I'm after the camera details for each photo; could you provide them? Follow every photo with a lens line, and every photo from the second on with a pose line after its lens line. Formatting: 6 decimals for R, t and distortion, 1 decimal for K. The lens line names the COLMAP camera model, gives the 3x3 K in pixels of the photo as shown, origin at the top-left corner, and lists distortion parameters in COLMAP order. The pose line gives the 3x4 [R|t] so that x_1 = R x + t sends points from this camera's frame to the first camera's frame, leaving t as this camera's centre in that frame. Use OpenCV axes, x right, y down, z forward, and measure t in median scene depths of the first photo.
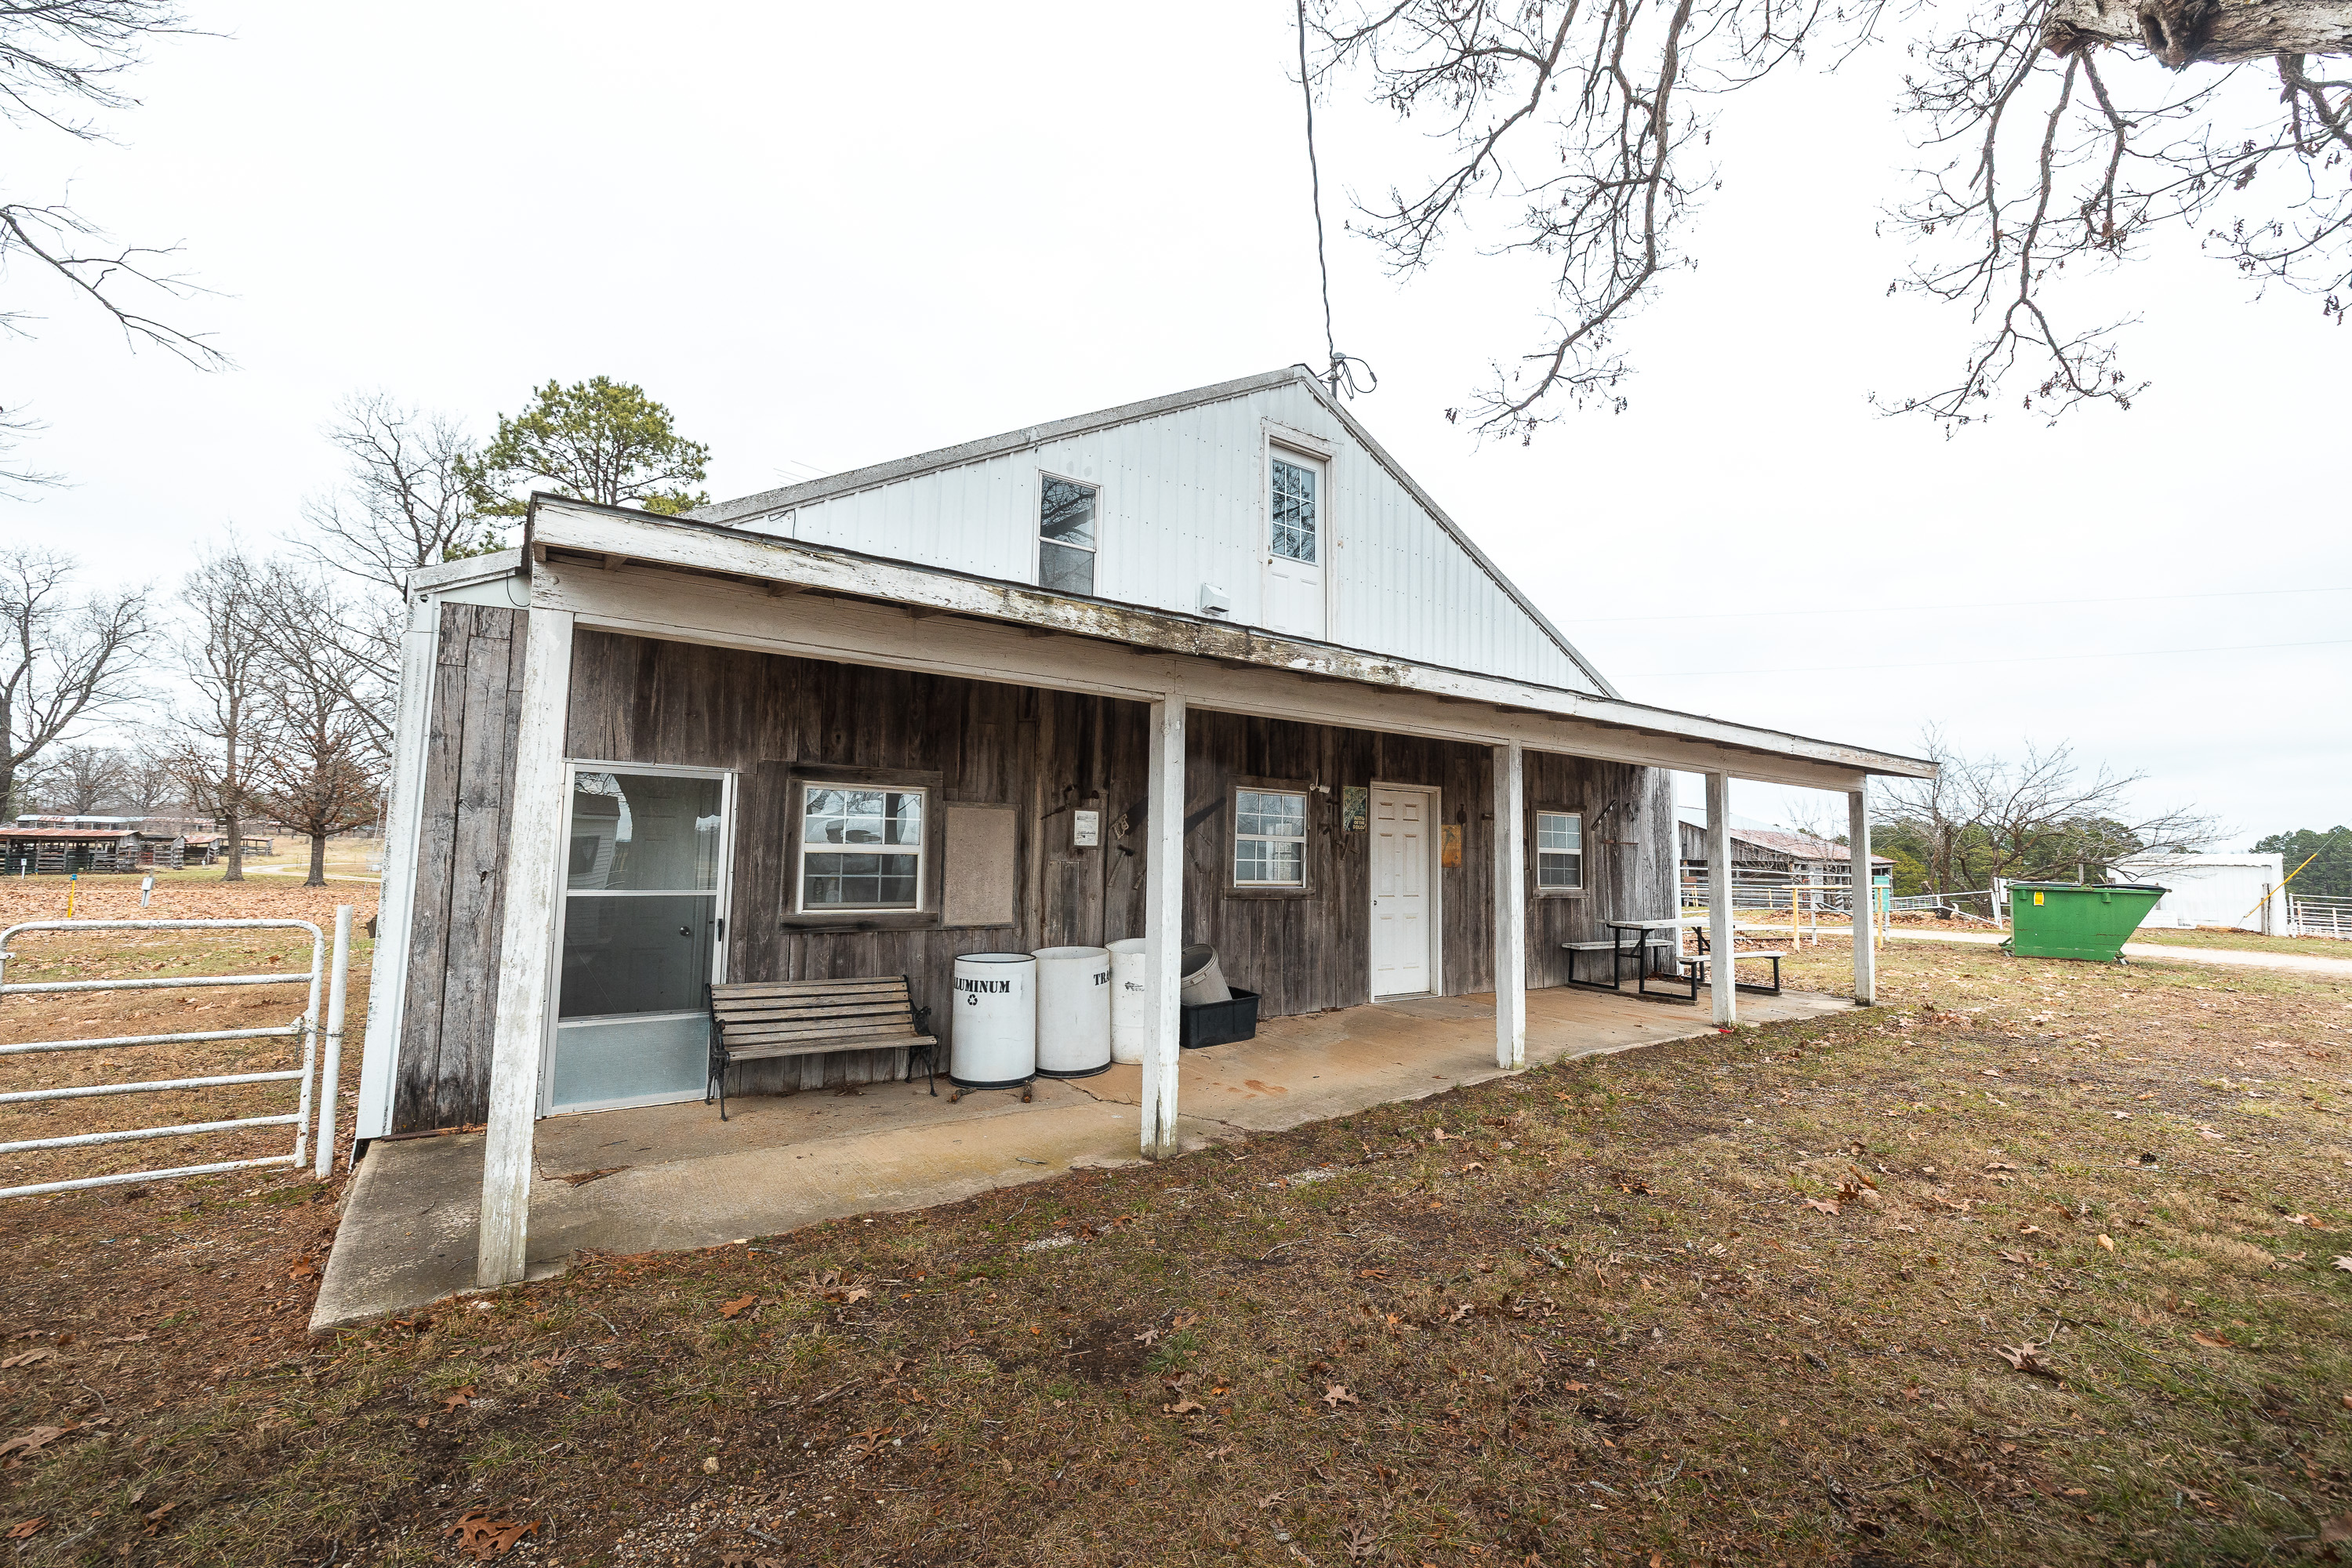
lens RADIAL K [[1036.5, 0, 1178.0], [0, 1036.5, 773.6], [0, 0, 1]] dist [0.003487, 0.000319]
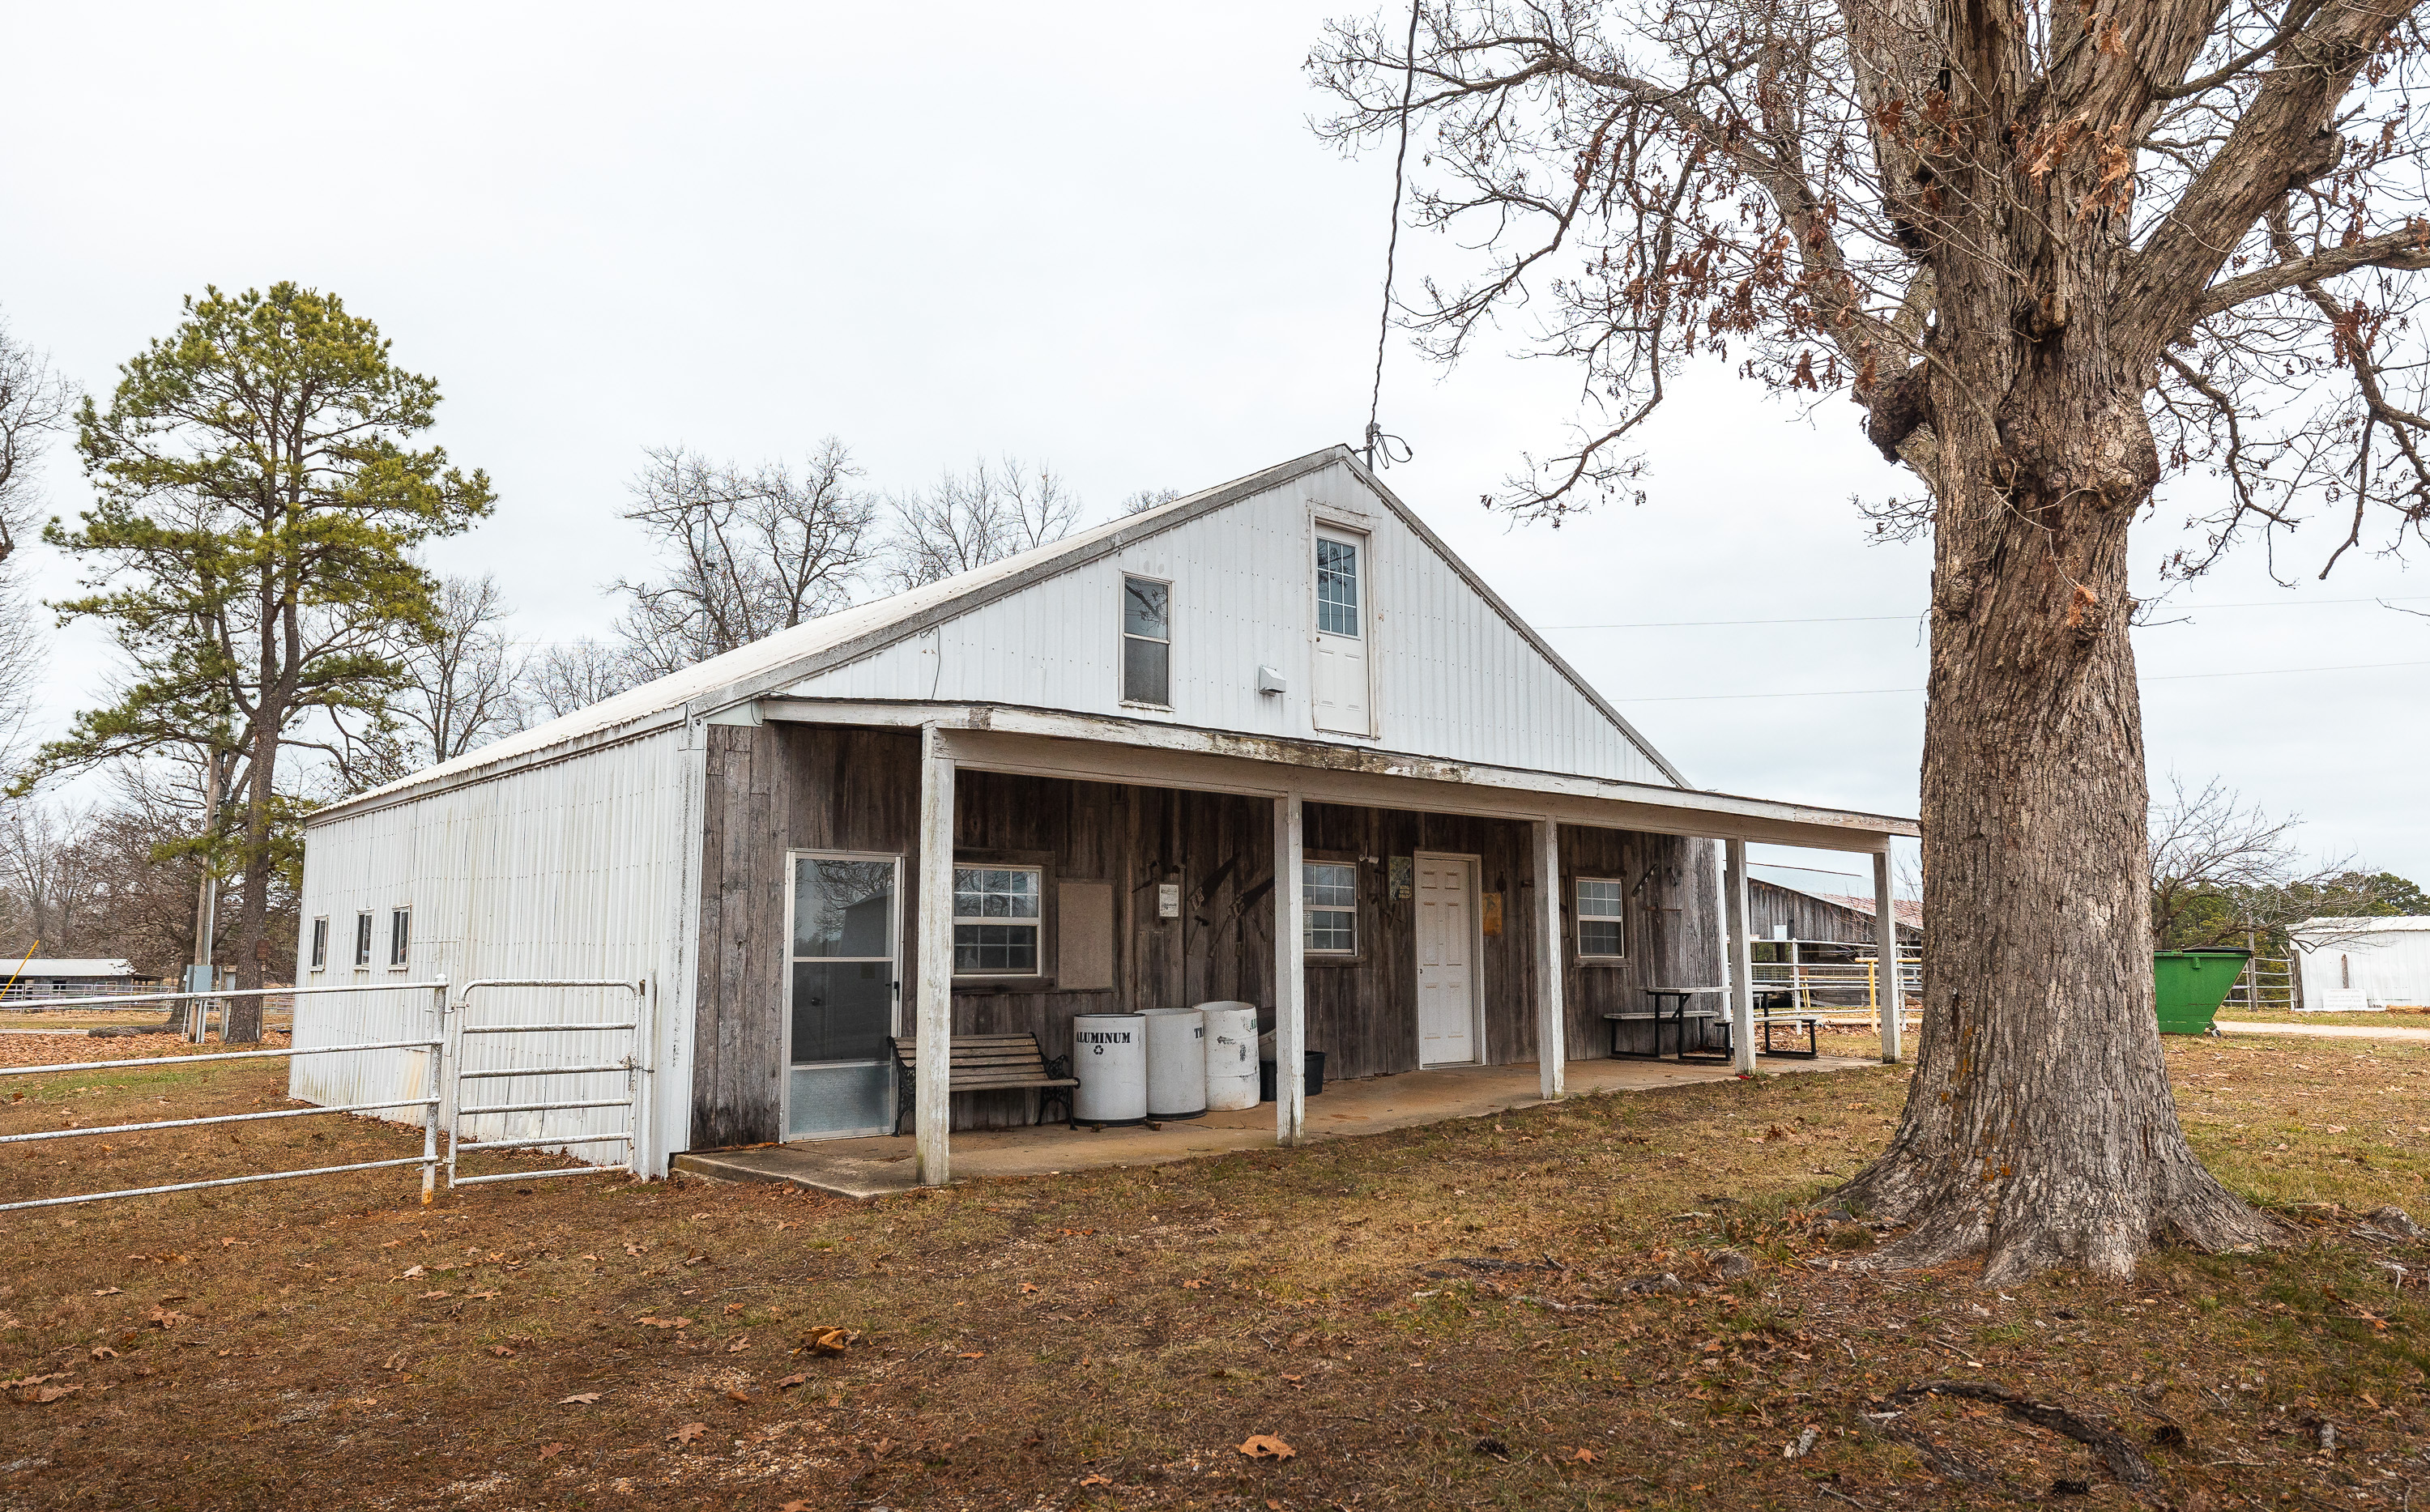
lens RADIAL K [[1719.1, 0, 1221.0], [0, 1719.1, 770.2], [0, 0, 1]] dist [-0.002522, -0.003416]
pose [[0.992796, -0.010439, 0.119362, -0.228005], [0.014186, 0.999431, -0.030587, -0.025669], [-0.118975, 0.032060, 0.992380, -0.731495]]
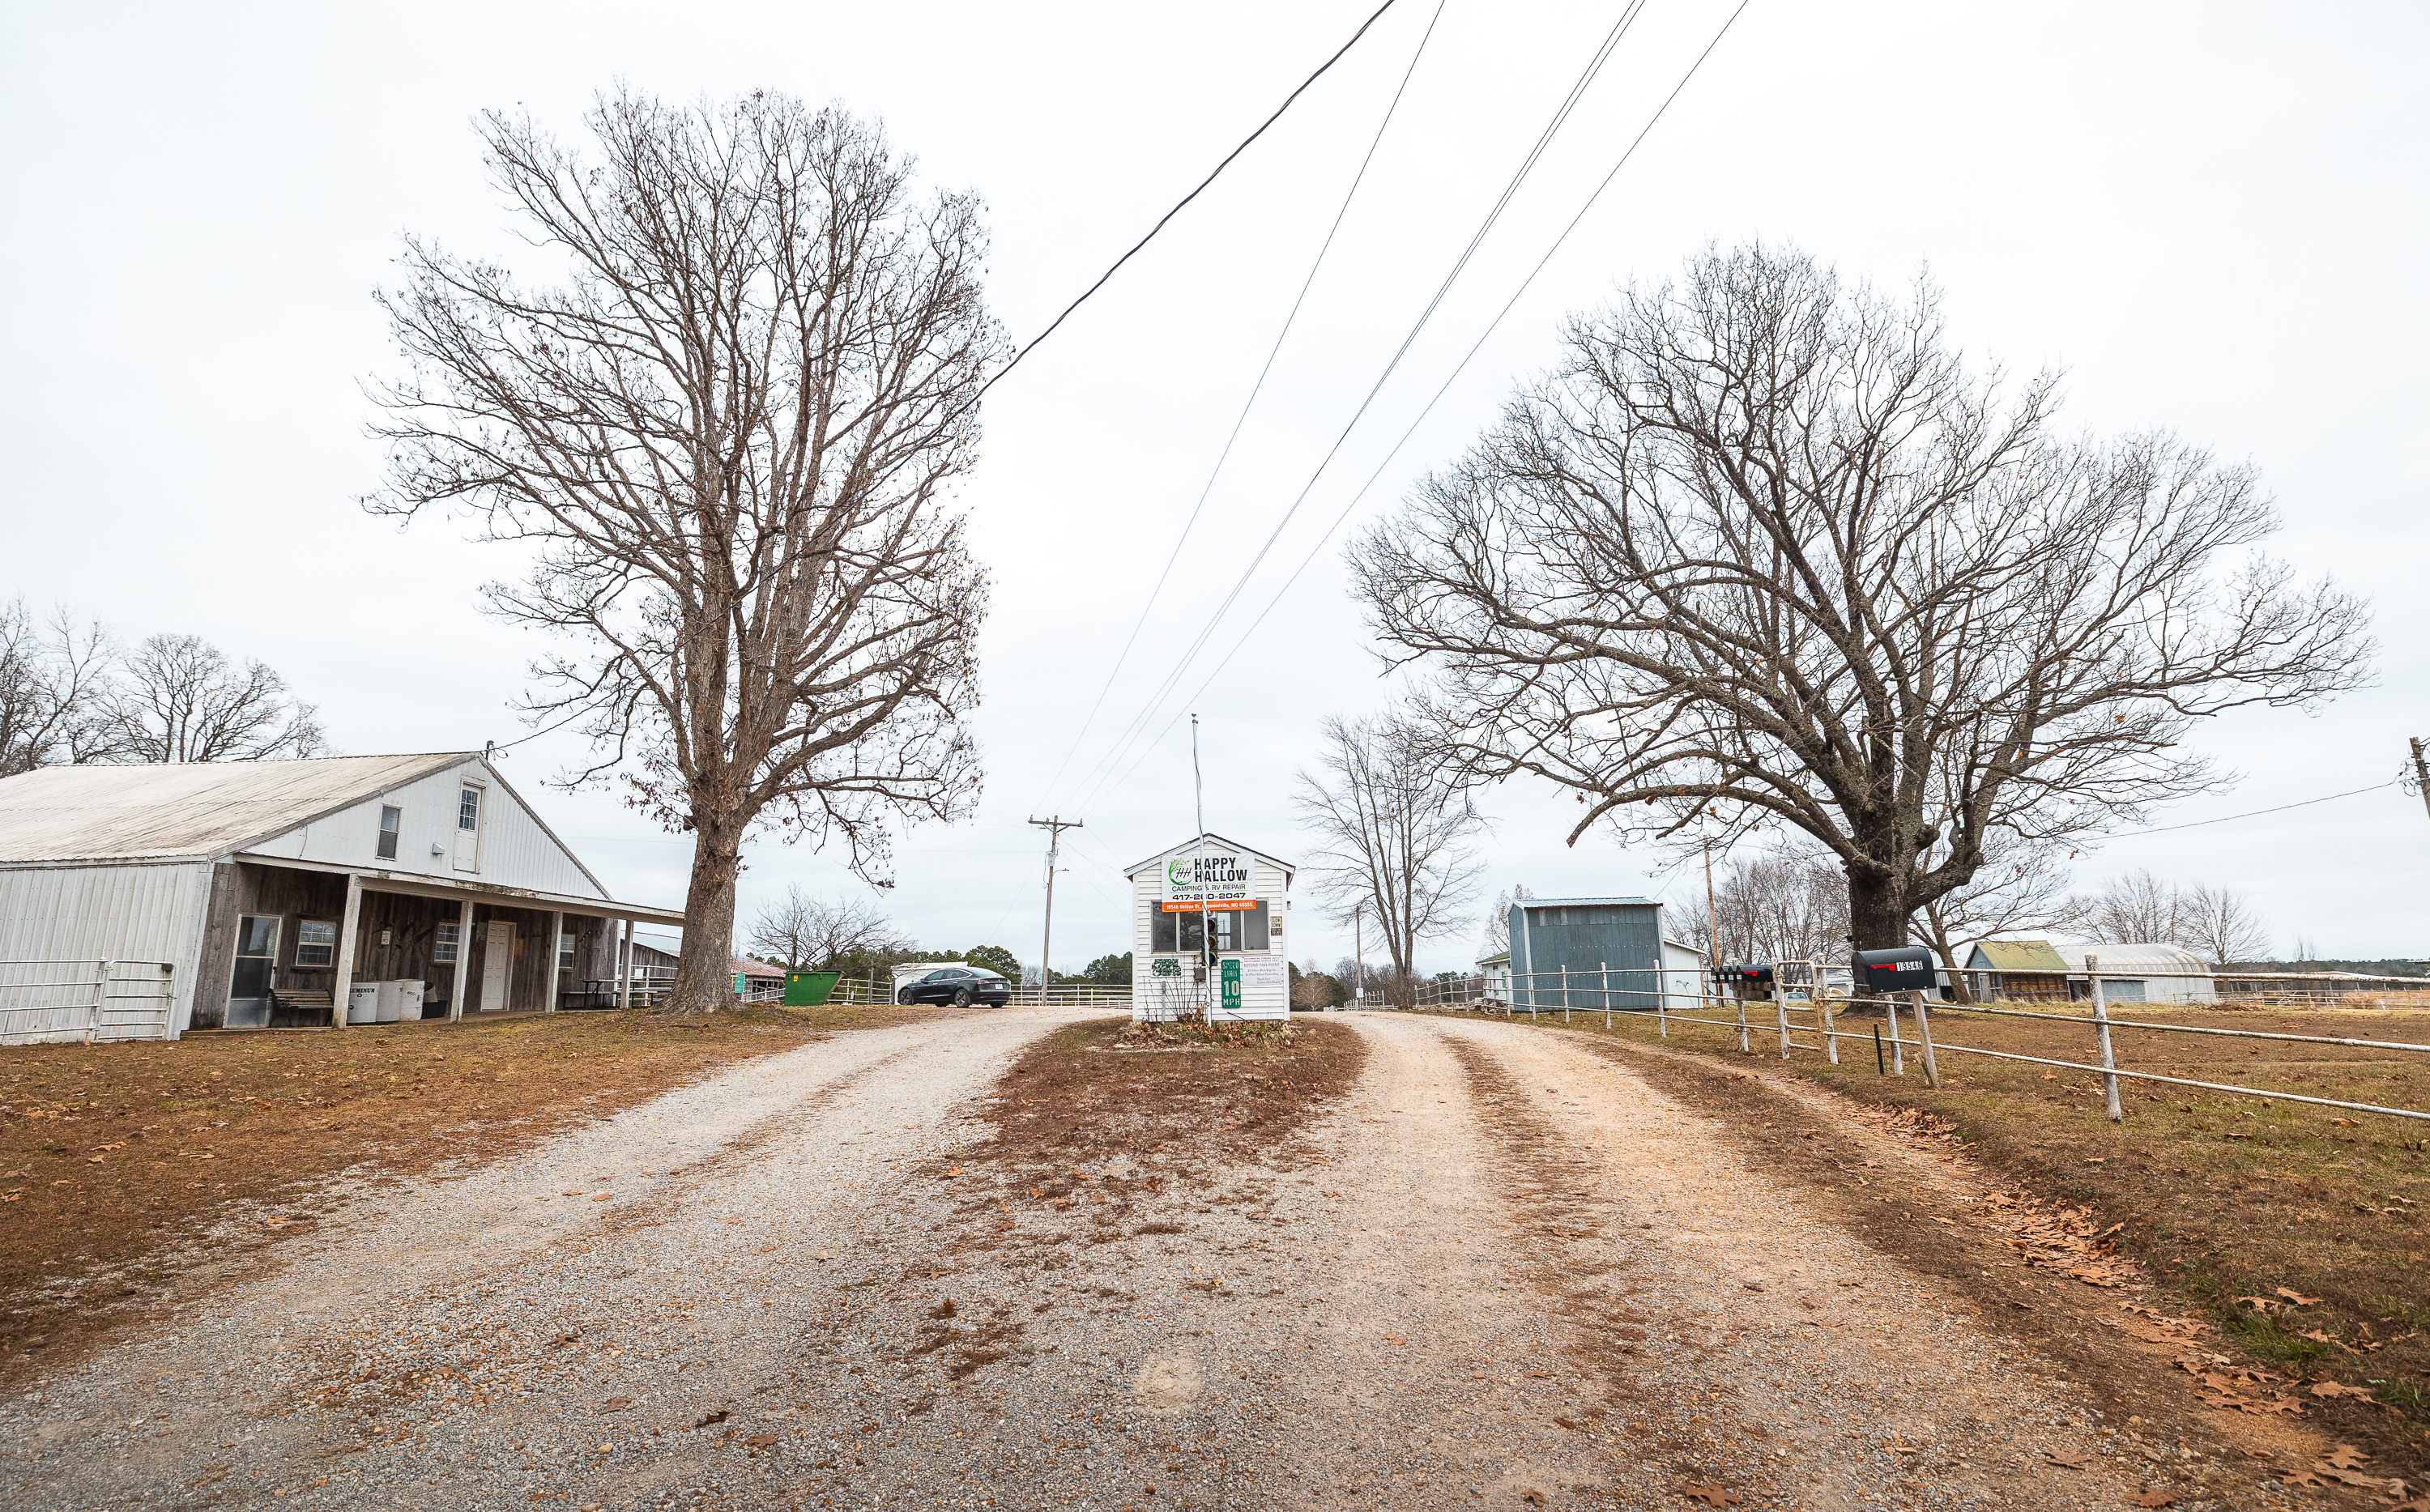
lens RADIAL K [[1204.0, 0, 1226.1], [0, 1204.0, 762.1], [0, 0, 1]] dist [0.001961, -0.000197]
pose [[0.636583, 0.117111, 0.762265, -1.047140], [-0.032060, 0.991567, -0.125566, -0.070447], [-0.770542, 0.055495, 0.634969, -2.471978]]
